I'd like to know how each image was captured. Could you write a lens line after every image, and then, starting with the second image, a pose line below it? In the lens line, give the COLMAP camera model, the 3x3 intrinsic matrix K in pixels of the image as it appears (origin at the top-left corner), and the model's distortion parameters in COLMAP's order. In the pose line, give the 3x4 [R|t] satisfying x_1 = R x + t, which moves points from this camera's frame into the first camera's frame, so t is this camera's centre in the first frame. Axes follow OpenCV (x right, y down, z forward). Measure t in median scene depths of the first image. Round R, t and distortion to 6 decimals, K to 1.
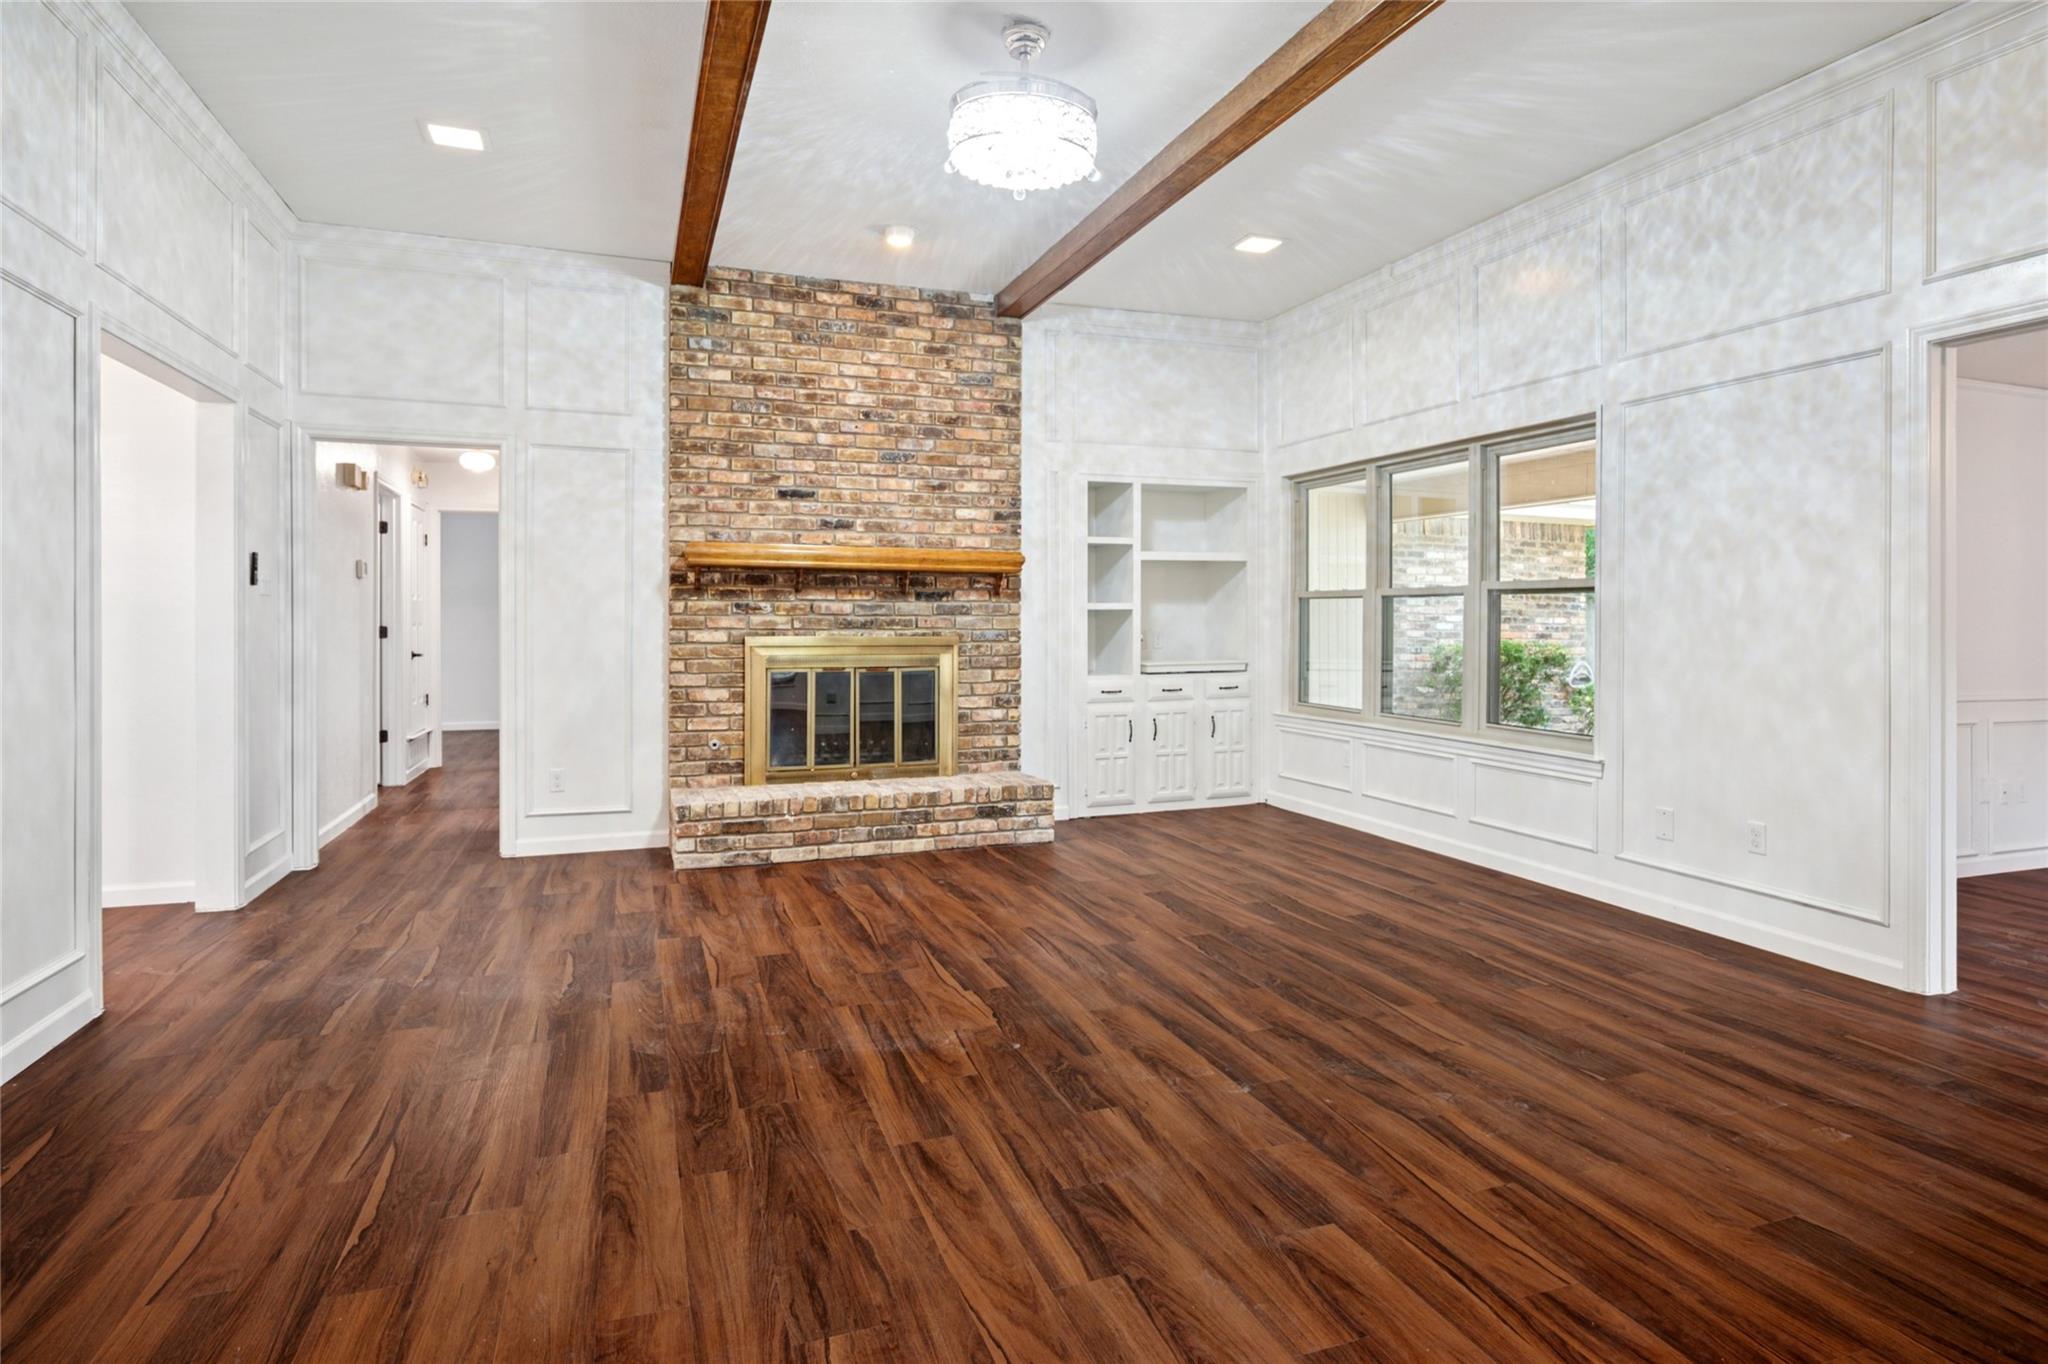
lens RADIAL K [[1084.0, 0, 1043.8], [0, 1084.0, 618.4], [0, 0, 1]] dist [-0.001276, 0.002201]
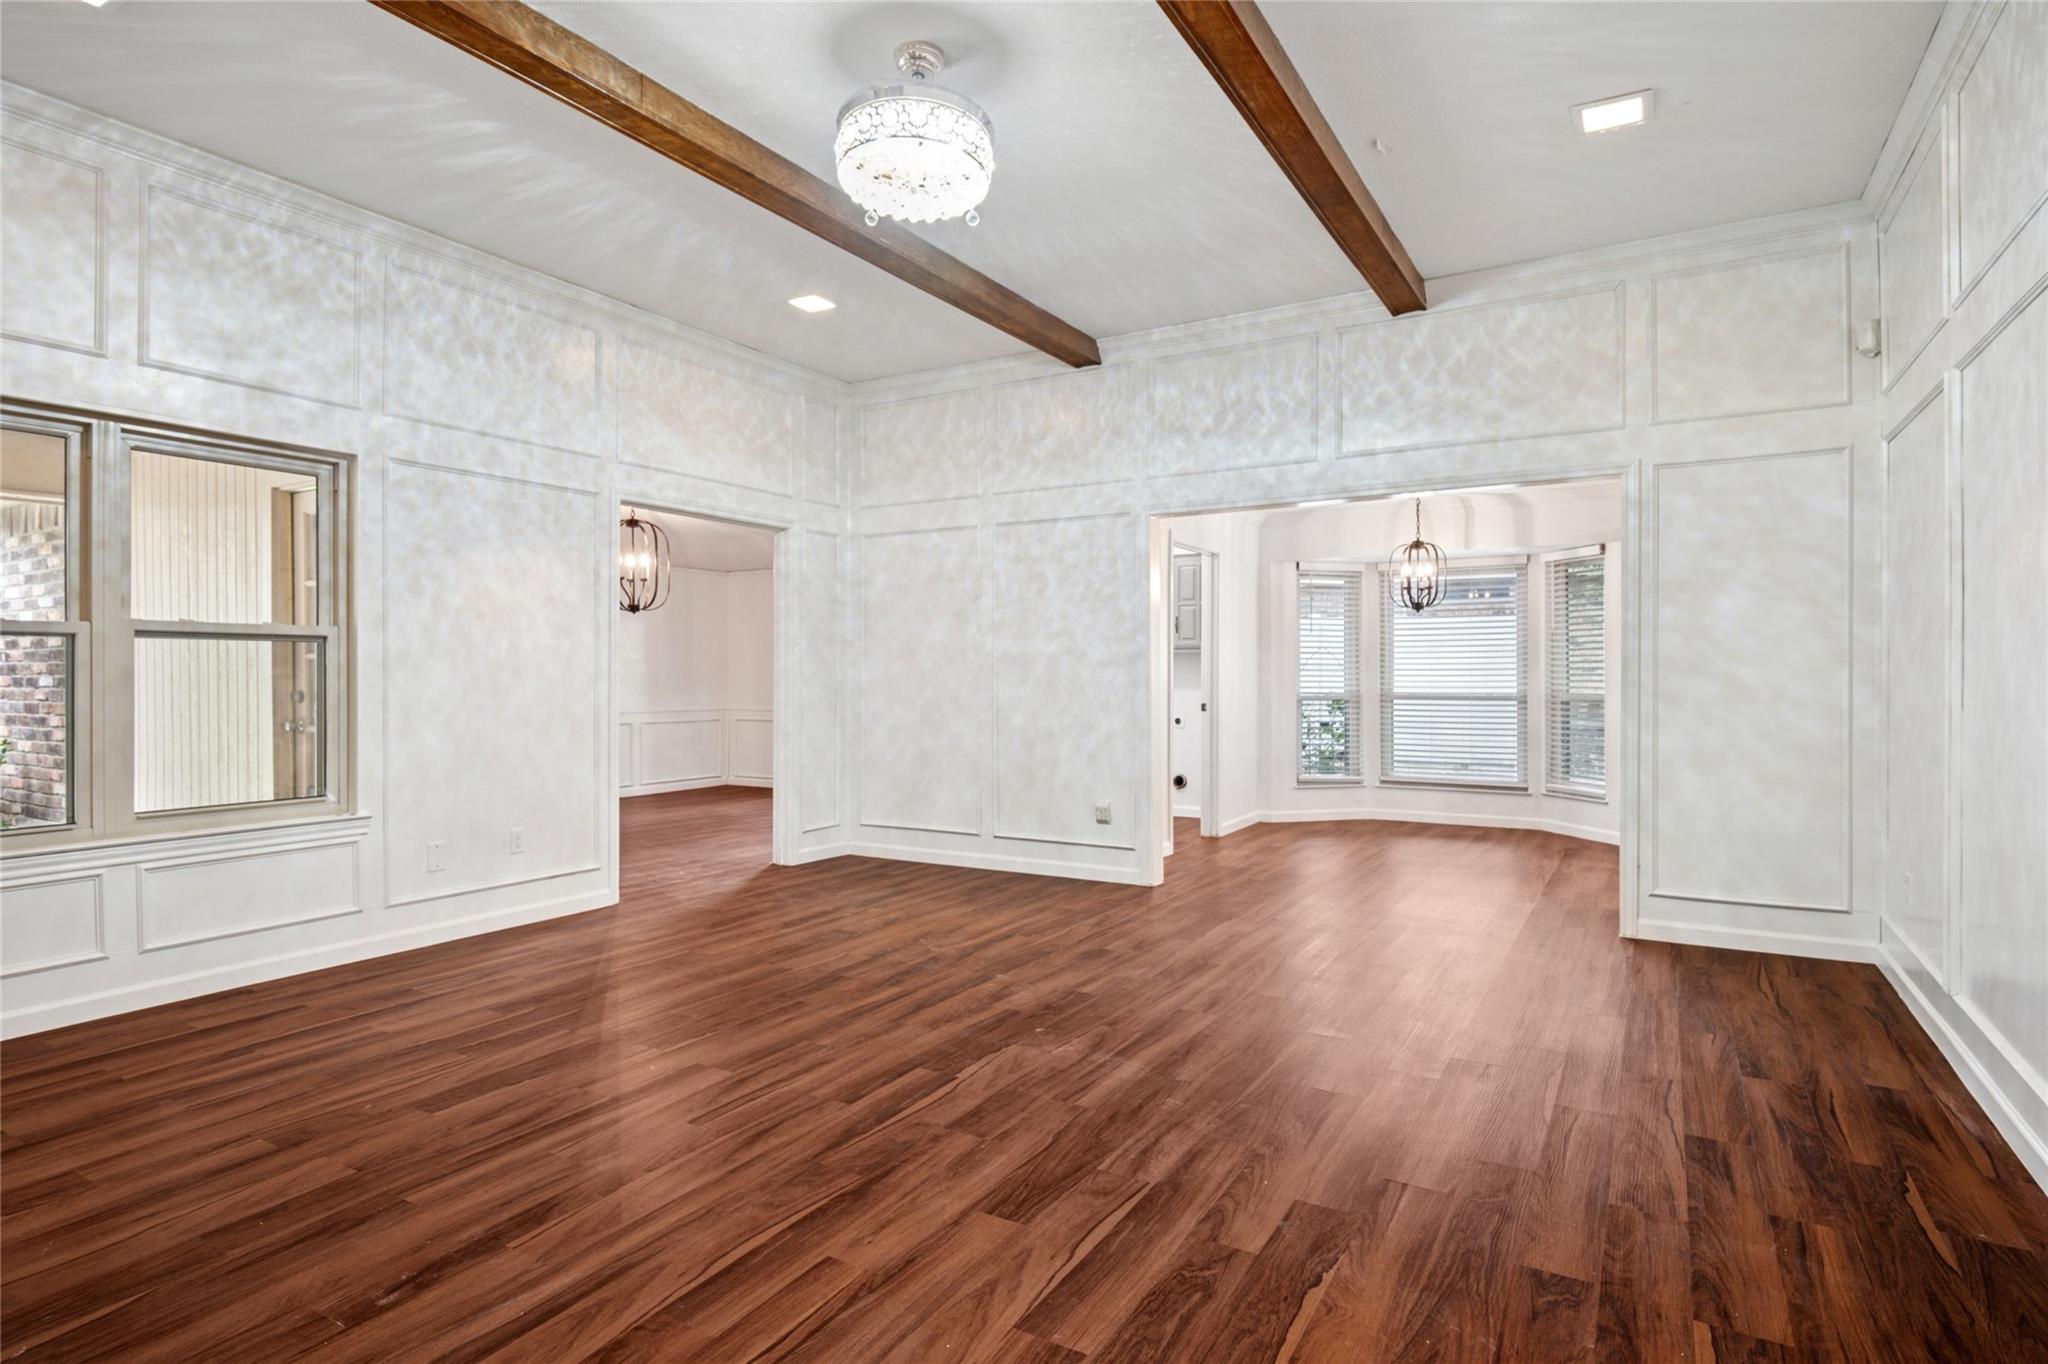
lens RADIAL K [[1084.0, 0, 1017.8], [0, 1084.0, 668.4], [0, 0, 1]] dist [-0.001276, 0.002201]
pose [[-0.619252, 0.002550, 0.785188, -0.538929], [0.002097, 0.999997, -0.001593, 0.001292], [-0.785189, 0.000660, -0.619256, 1.004129]]
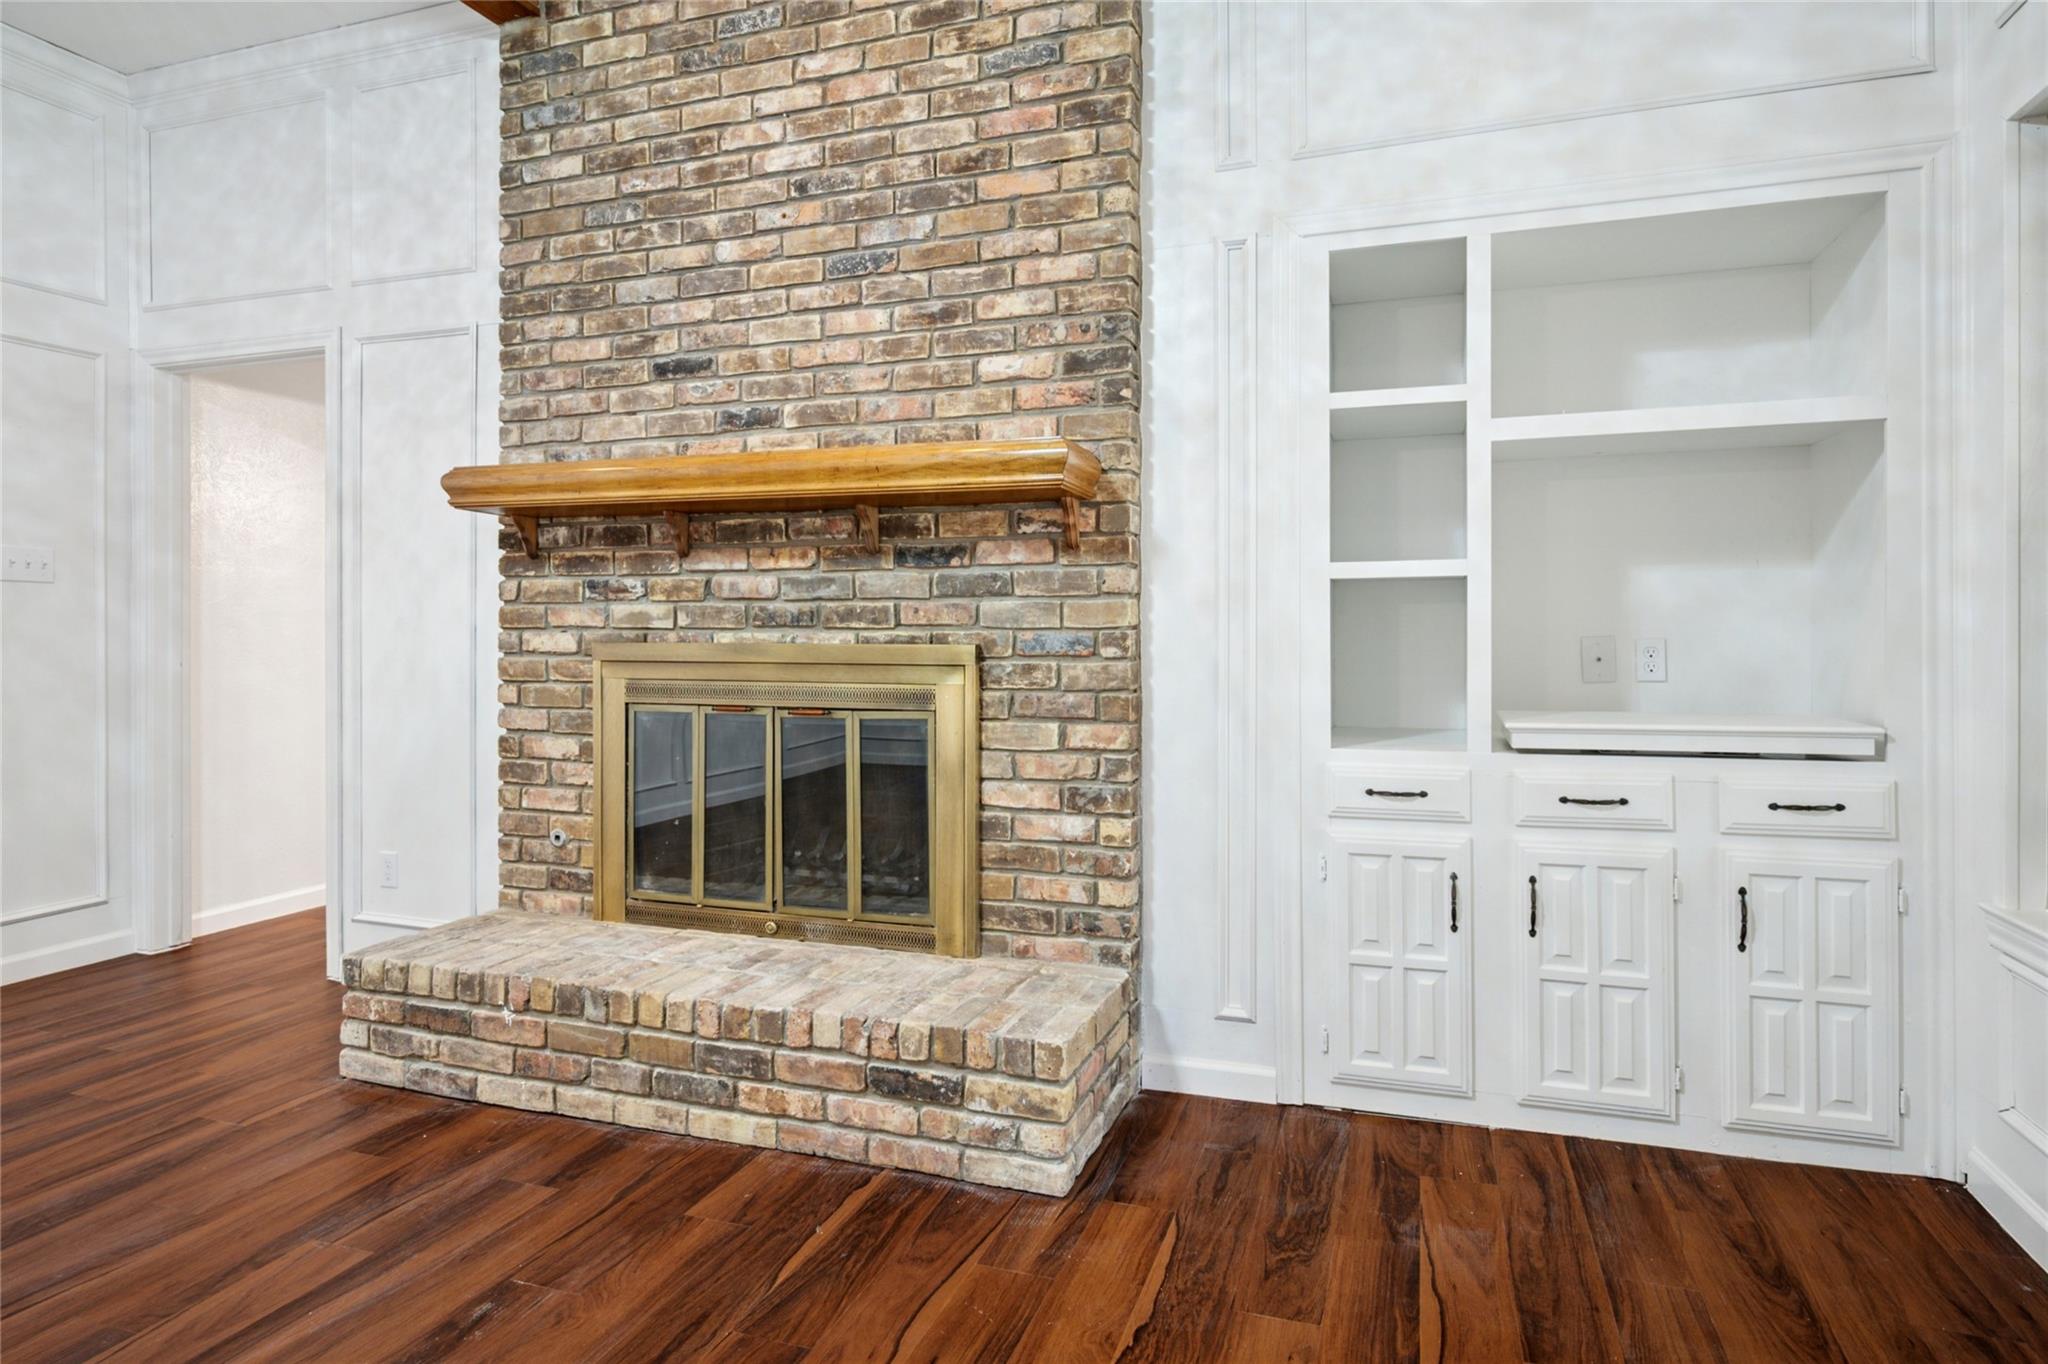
lens RADIAL K [[1165.5, 0, 1021.2], [0, 1165.5, 629.6], [0, 0, 1]] dist [-0.001280, -0.001459]
pose [[0.769777, -0.002146, -0.638310, 0.283103], [0.003290, 0.999994, 0.000605, 0.012049], [0.638305, -0.002565, 0.769780, 0.763892]]
